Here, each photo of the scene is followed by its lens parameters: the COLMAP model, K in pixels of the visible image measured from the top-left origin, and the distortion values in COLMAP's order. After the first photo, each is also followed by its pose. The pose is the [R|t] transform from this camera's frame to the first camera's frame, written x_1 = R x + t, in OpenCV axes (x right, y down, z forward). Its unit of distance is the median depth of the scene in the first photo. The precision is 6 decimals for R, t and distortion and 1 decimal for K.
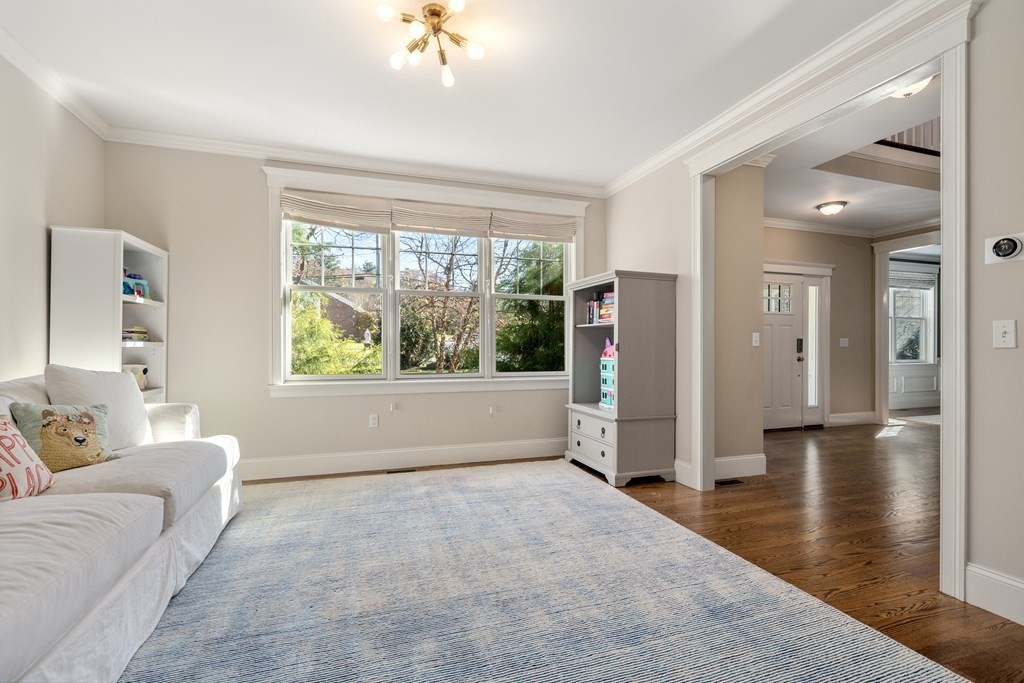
lens RADIAL K [[467.6, 0, 512.1], [0, 467.6, 342.4], [0, 0, 1]] dist [-0.003768, -0.000086]
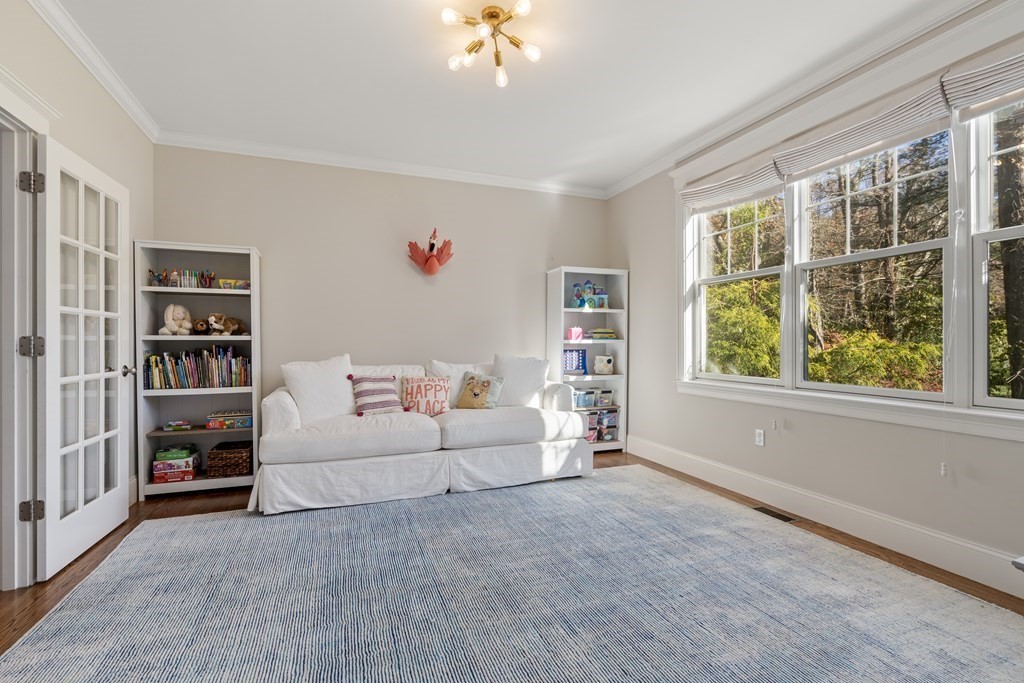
lens RADIAL K [[467.6, 0, 509.0], [0, 467.6, 340.4], [0, 0, 1]] dist [-0.003768, -0.000086]
pose [[0.024844, -0.006275, -0.999672, 0.428629], [0.010607, 0.999926, -0.006013, 0.004165], [0.999635, -0.010455, 0.024909, 0.505367]]
